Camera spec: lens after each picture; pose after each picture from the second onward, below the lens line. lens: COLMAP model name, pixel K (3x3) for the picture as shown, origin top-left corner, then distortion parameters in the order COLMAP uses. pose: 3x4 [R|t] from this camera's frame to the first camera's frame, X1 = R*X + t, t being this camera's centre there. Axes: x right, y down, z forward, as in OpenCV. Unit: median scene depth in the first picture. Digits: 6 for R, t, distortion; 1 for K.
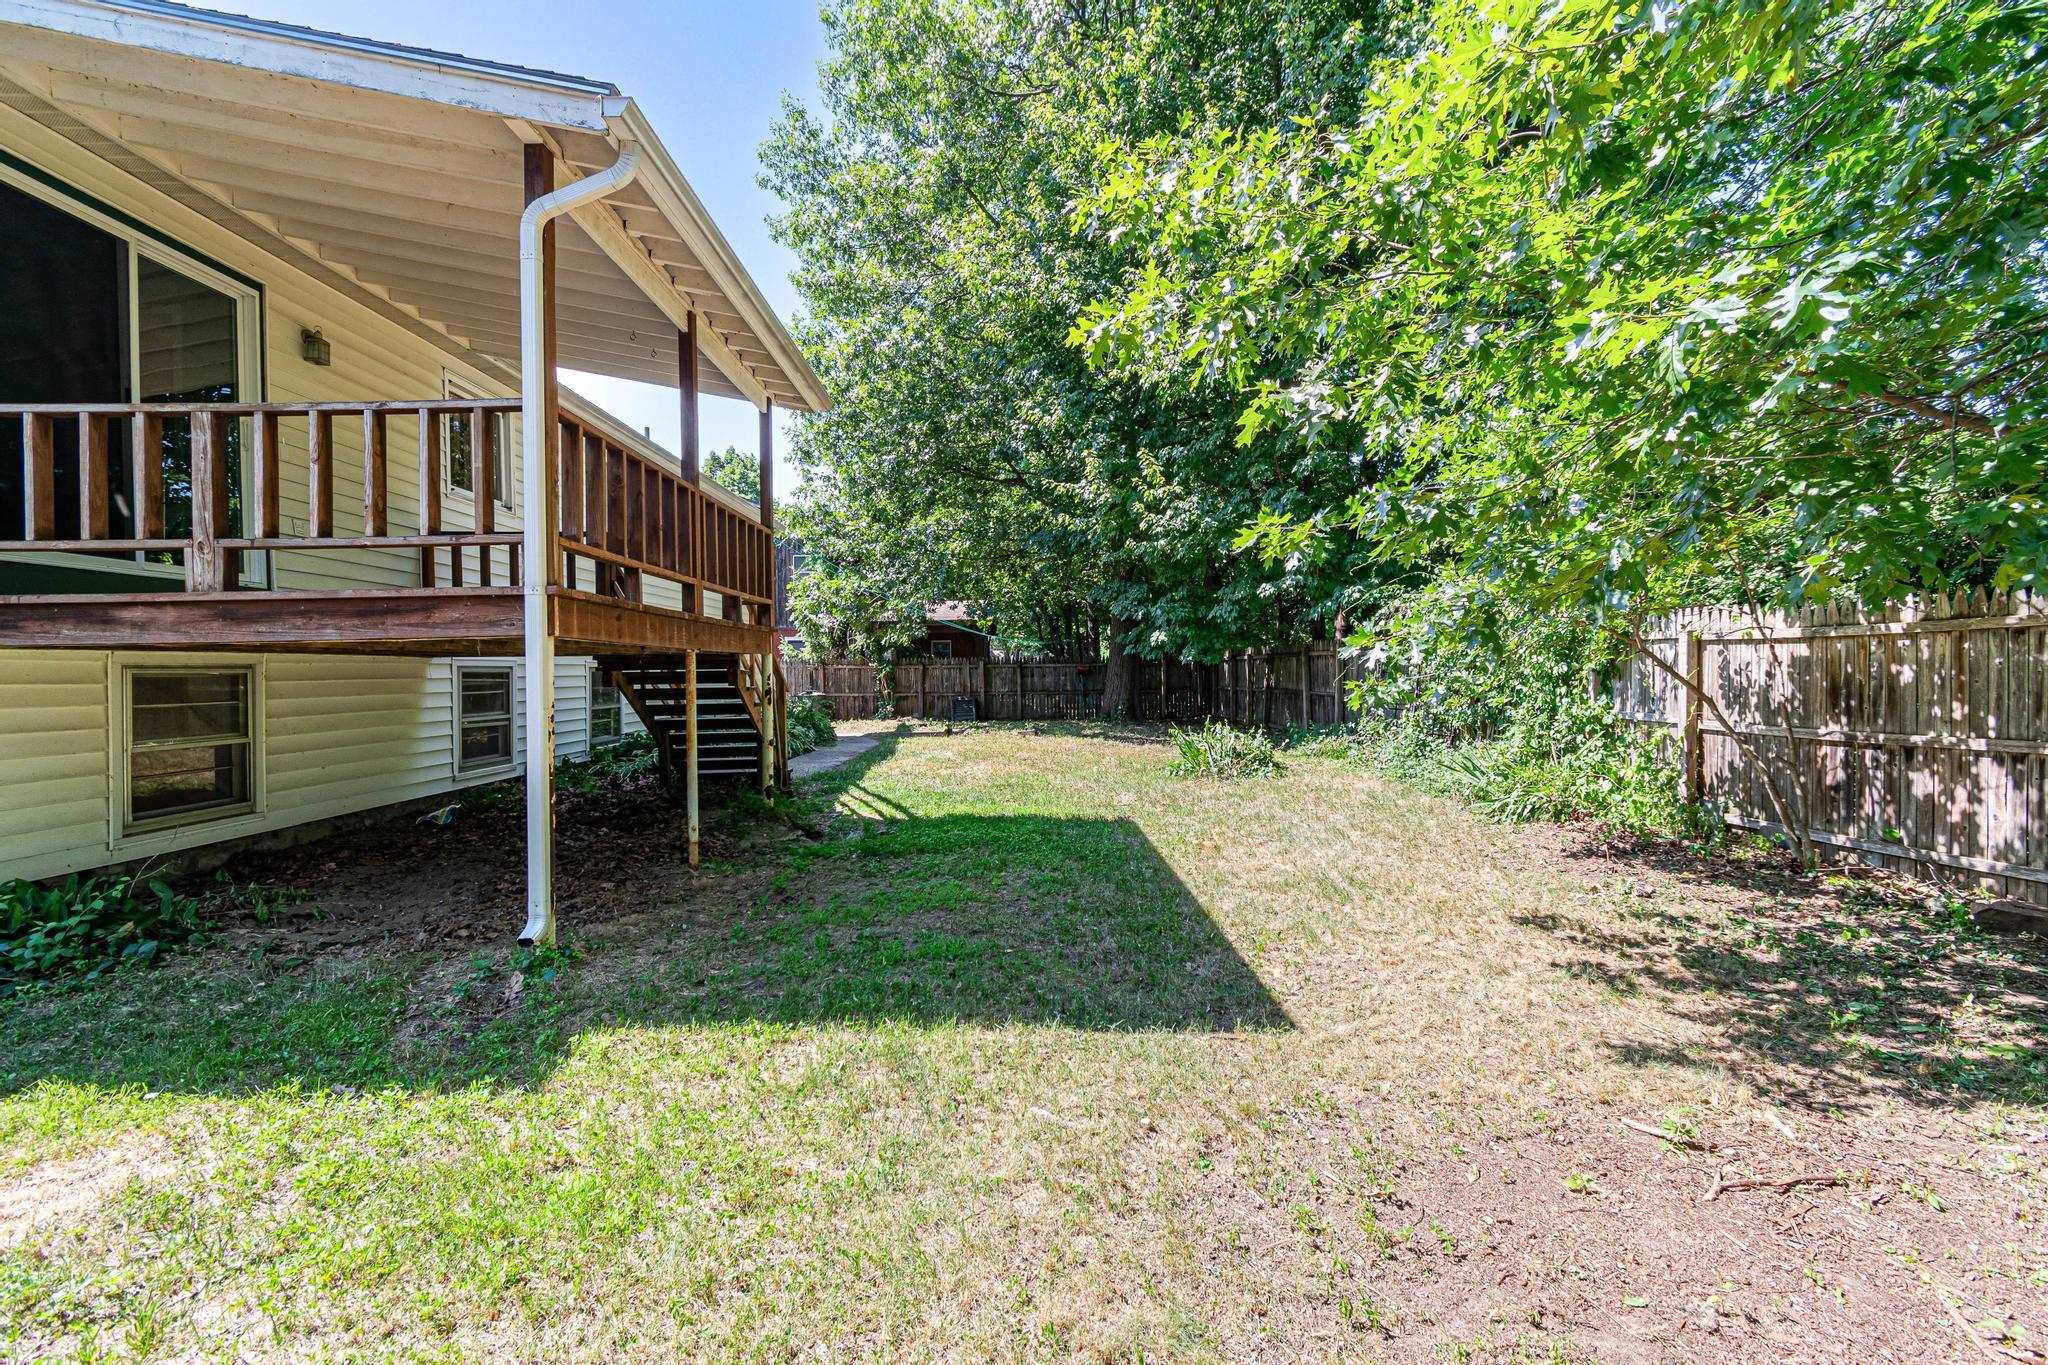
lens RADIAL K [[882.0, 0, 1024.0], [0, 882.0, 682.5], [0, 0, 1]] dist [-0.008913, 0.000408]
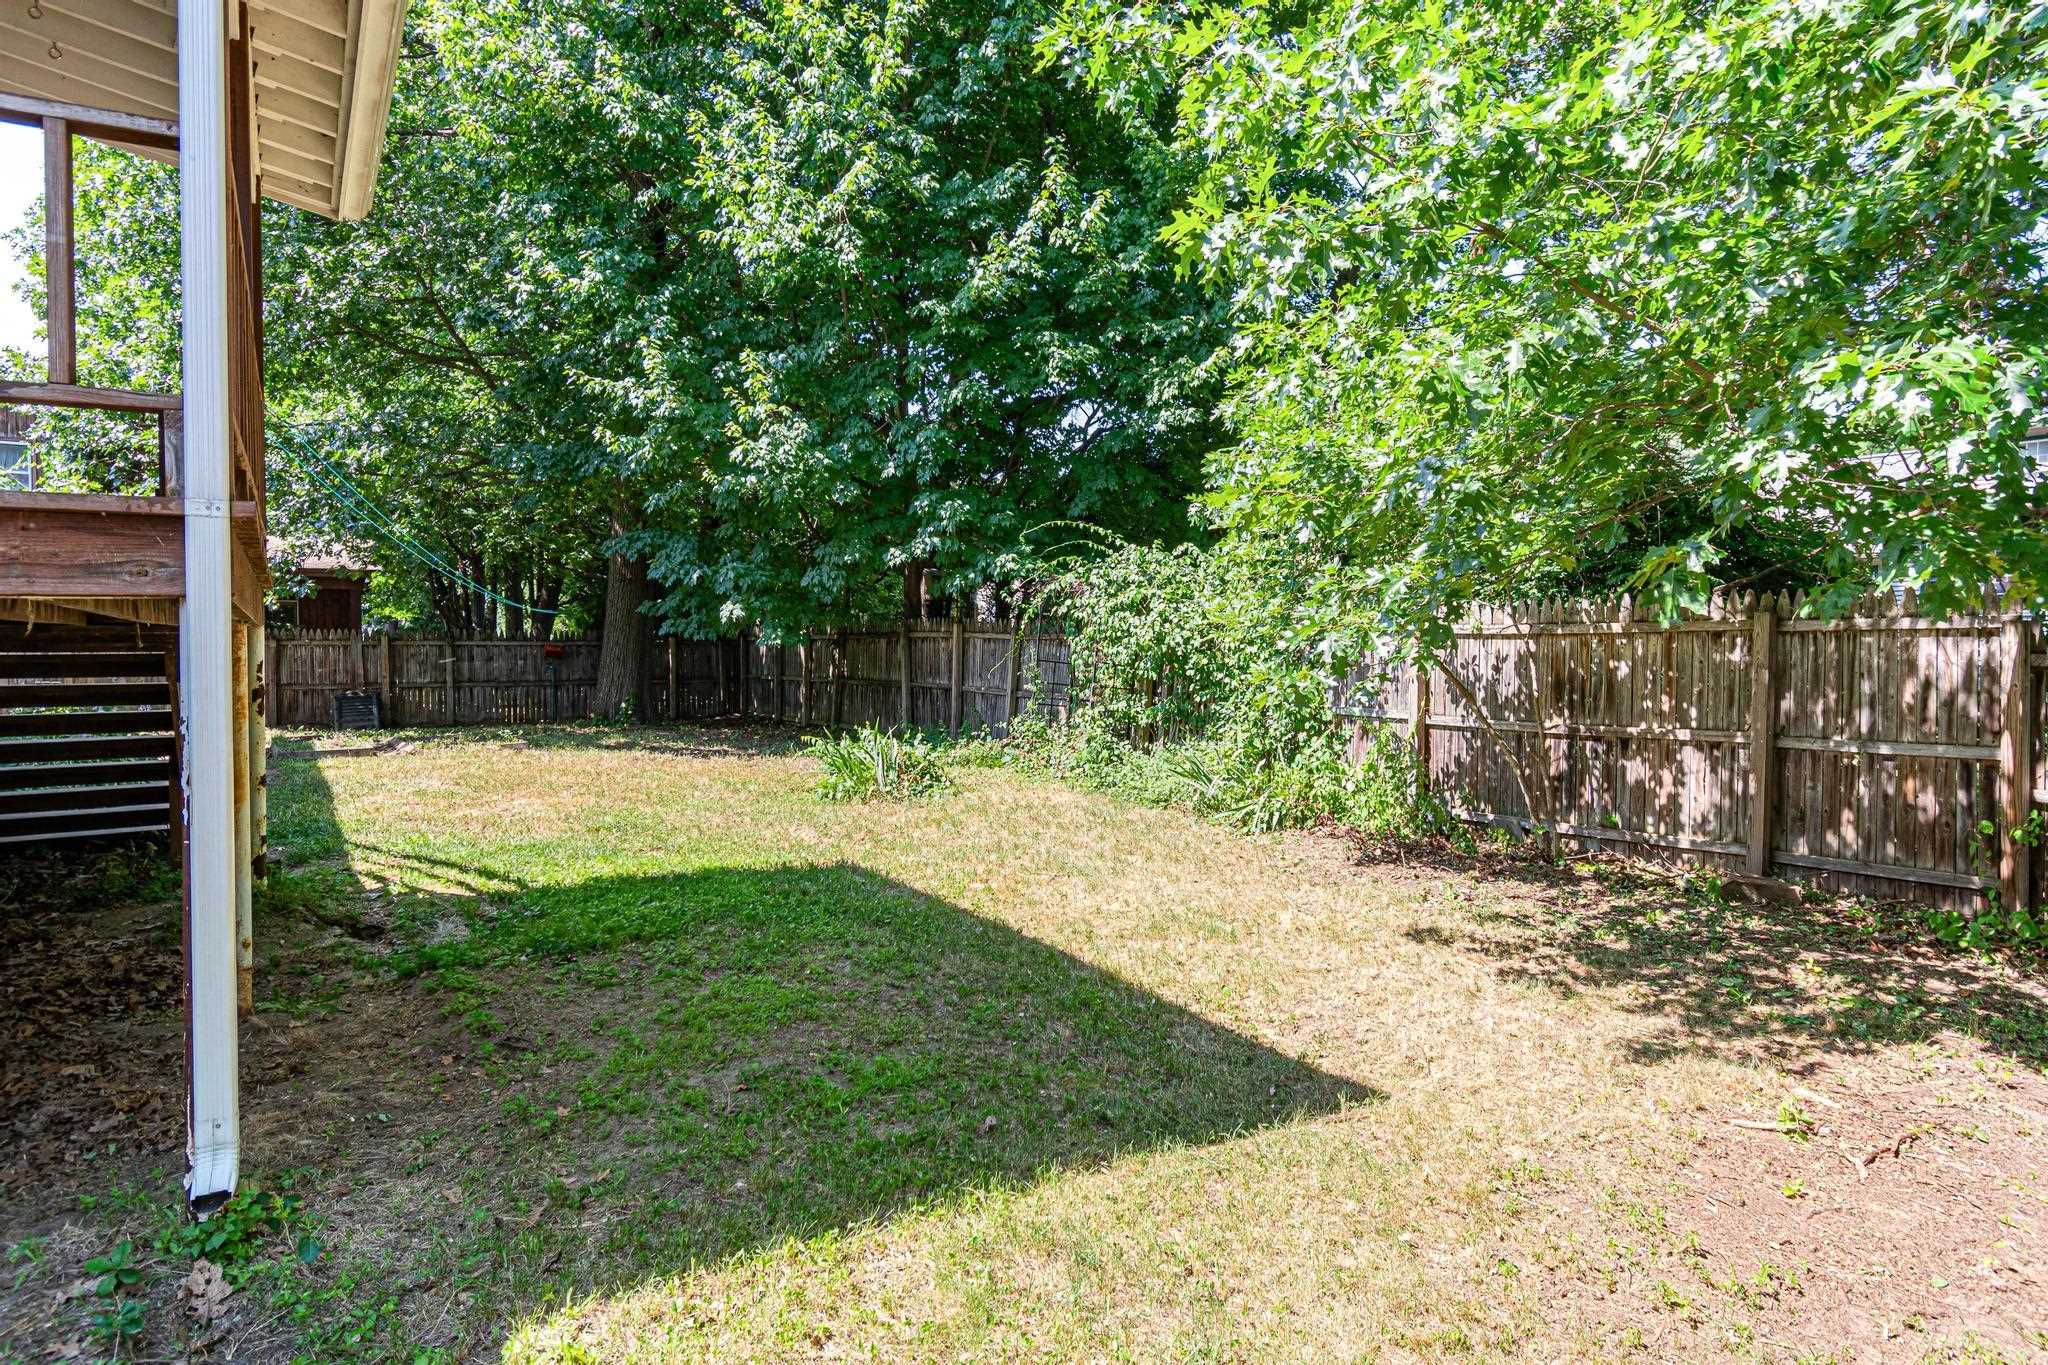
lens RADIAL K [[1182.2, 0, 1029.5], [0, 1182.2, 657.4], [0, 0, 1]] dist [-0.019893, 0.000034]
pose [[0.856689, 0.007568, 0.515777, -0.362511], [-0.003447, 0.999954, -0.008948, -0.009886], [-0.515821, 0.005888, 0.856676, 0.124855]]
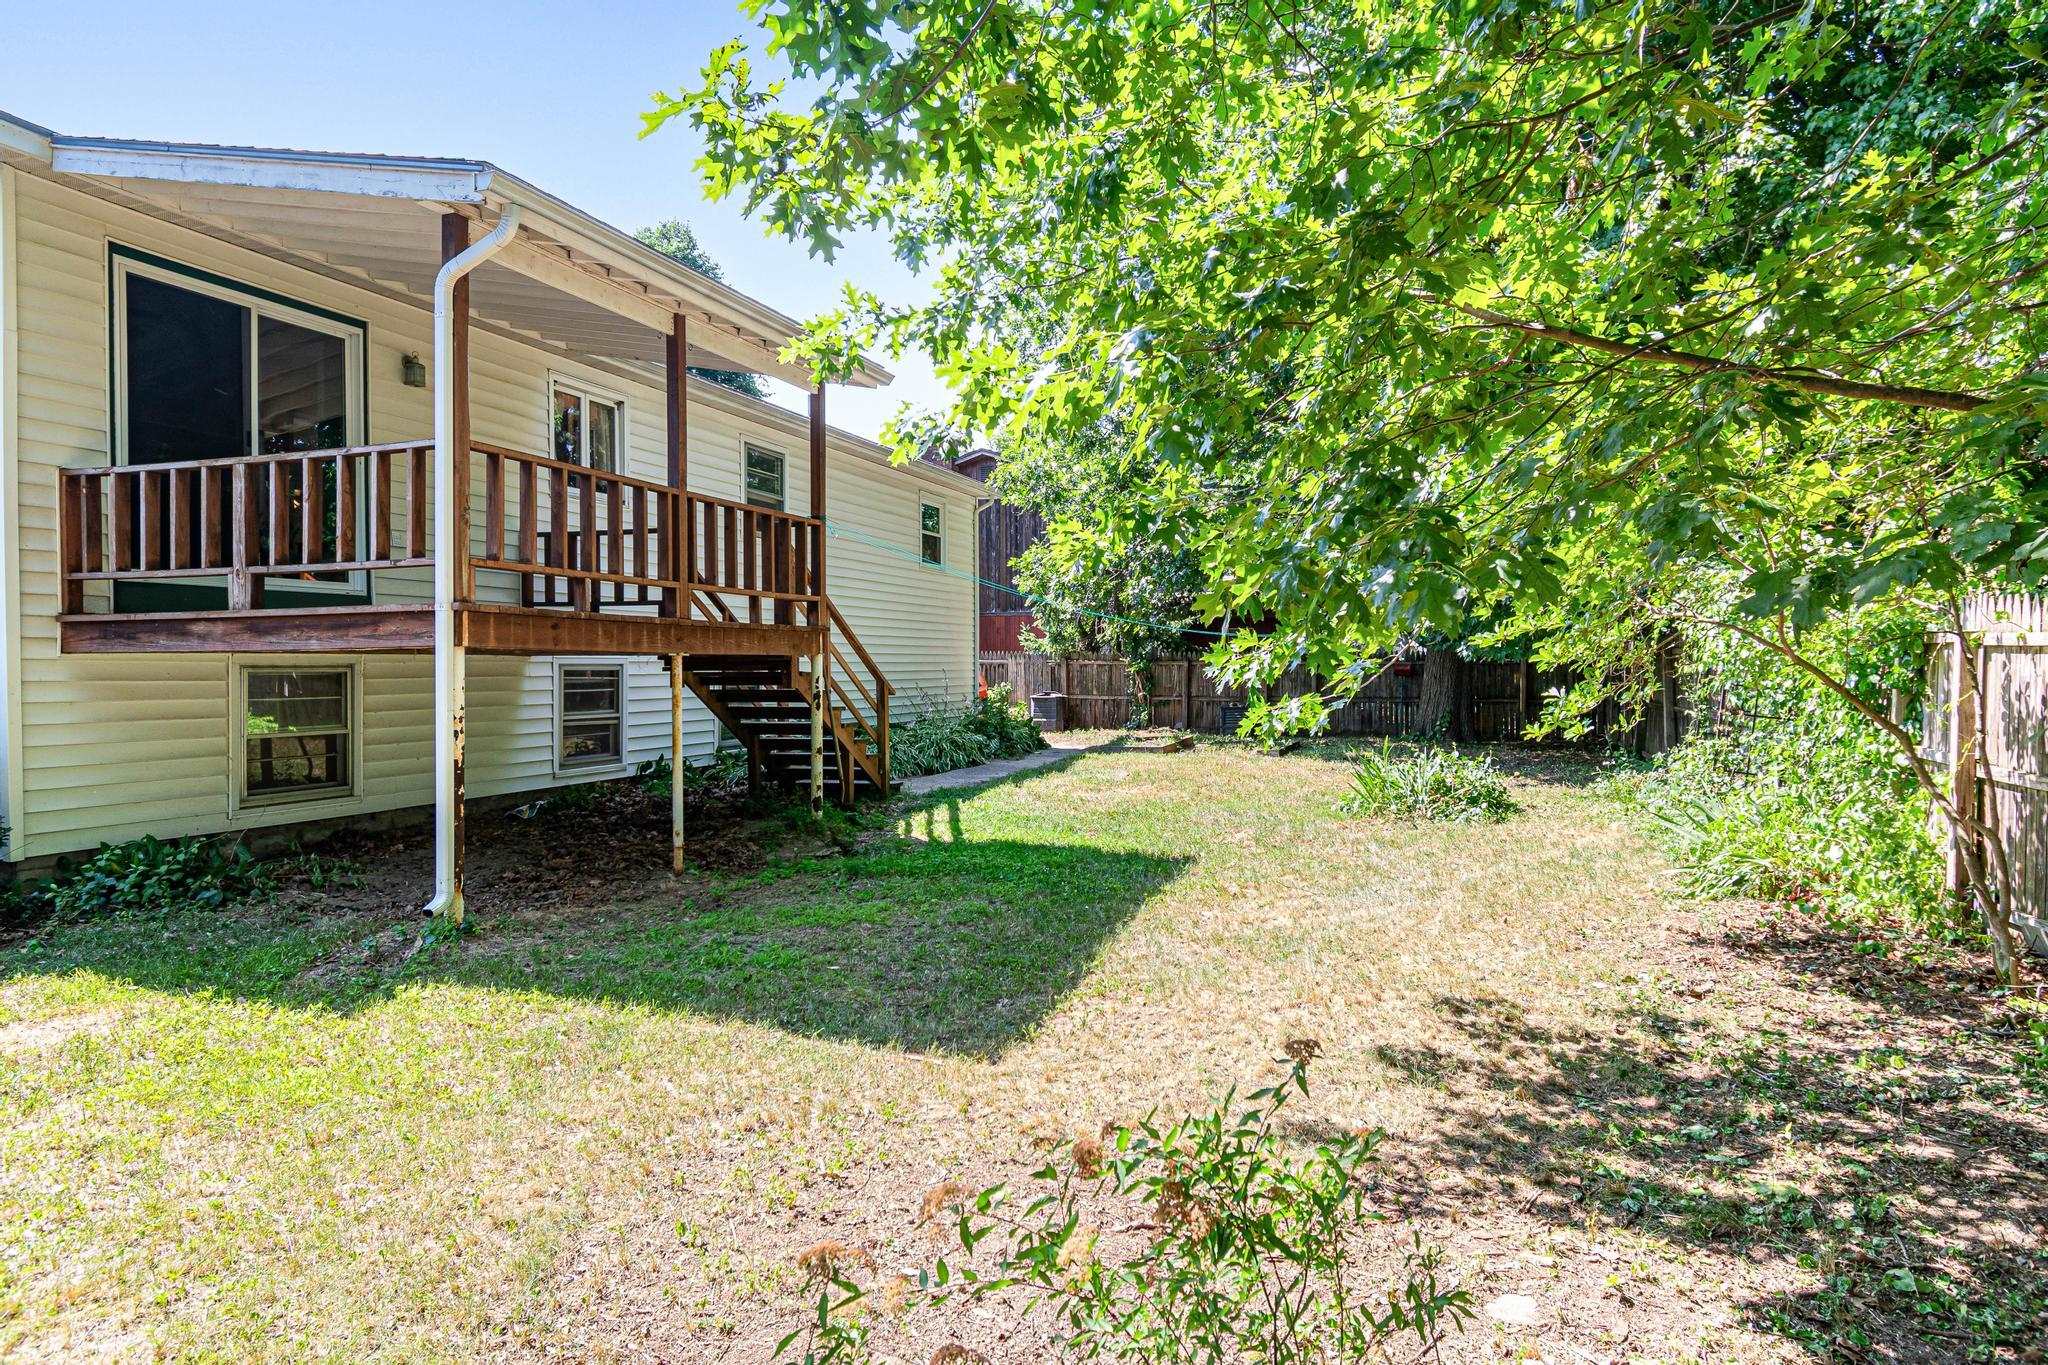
lens RADIAL K [[1186.3, 0, 1024.0], [0, 1186.3, 682.5], [0, 0, 1]] dist [-0.003165, -0.001206]
pose [[0.935704, 0.014745, -0.352477, 0.505556], [-0.013996, 0.999891, 0.004673, -0.017404], [0.352508, 0.000560, 0.935809, -0.128434]]
